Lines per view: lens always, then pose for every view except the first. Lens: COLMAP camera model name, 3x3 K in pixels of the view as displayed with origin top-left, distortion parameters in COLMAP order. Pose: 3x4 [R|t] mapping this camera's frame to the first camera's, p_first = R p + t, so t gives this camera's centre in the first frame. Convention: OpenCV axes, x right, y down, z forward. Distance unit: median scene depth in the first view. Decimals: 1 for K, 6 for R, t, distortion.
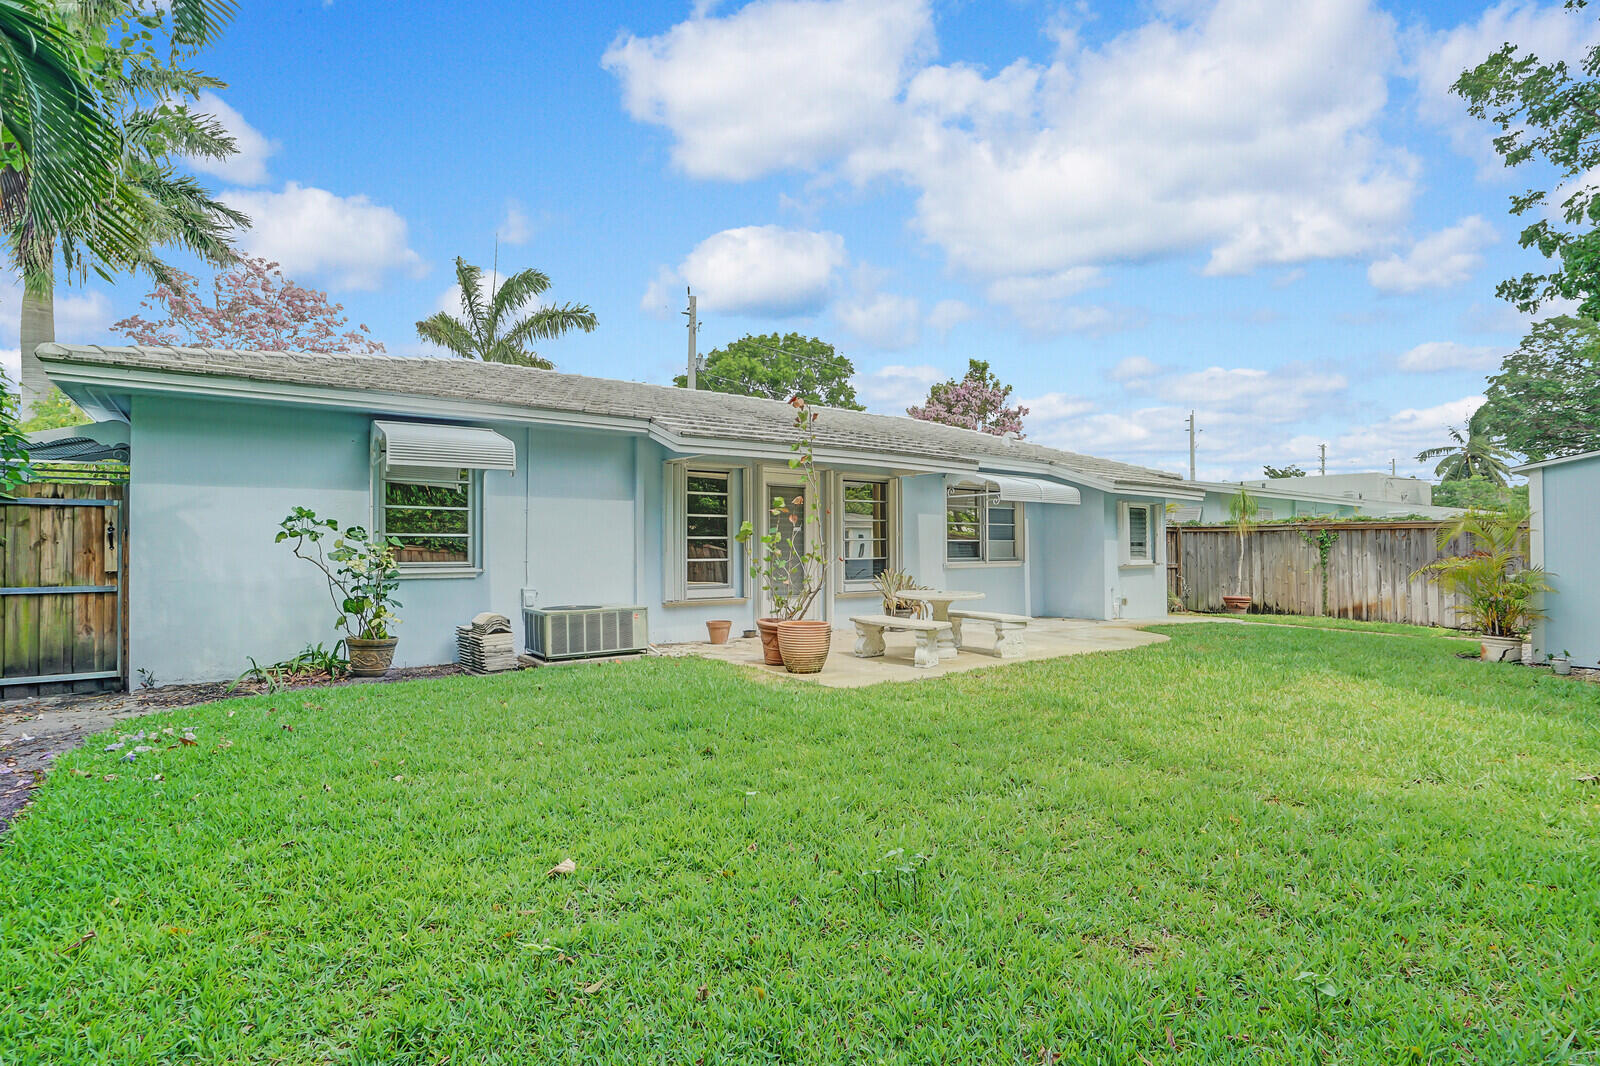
lens RADIAL K [[758.6, 0, 790.8], [0, 758.6, 539.1], [0, 0, 1]] dist [-0.049654, 0.021375]
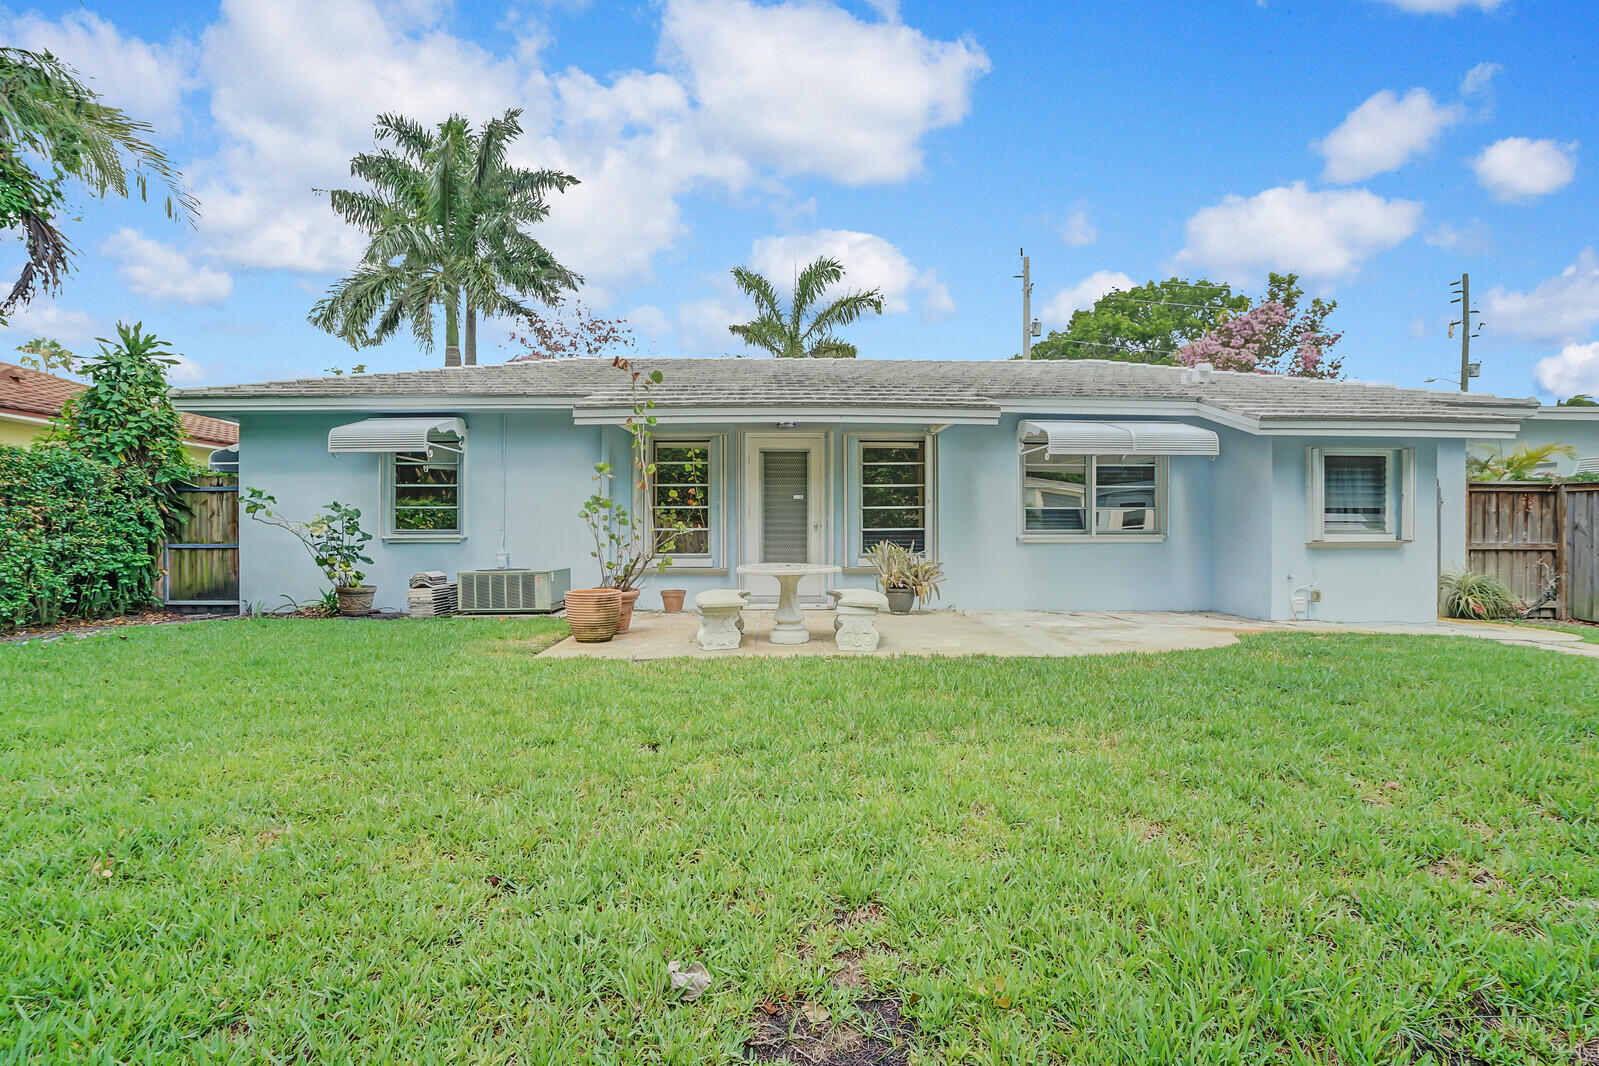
lens RADIAL K [[745.3, 0, 786.7], [0, 745.3, 535.6], [0, 0, 1]] dist [-0.052991, 0.021440]
pose [[0.829286, 0.004947, -0.558802, 0.466107], [0.007362, 0.999777, 0.019777, 0.014113], [0.558776, -0.020515, 0.829065, 0.219551]]
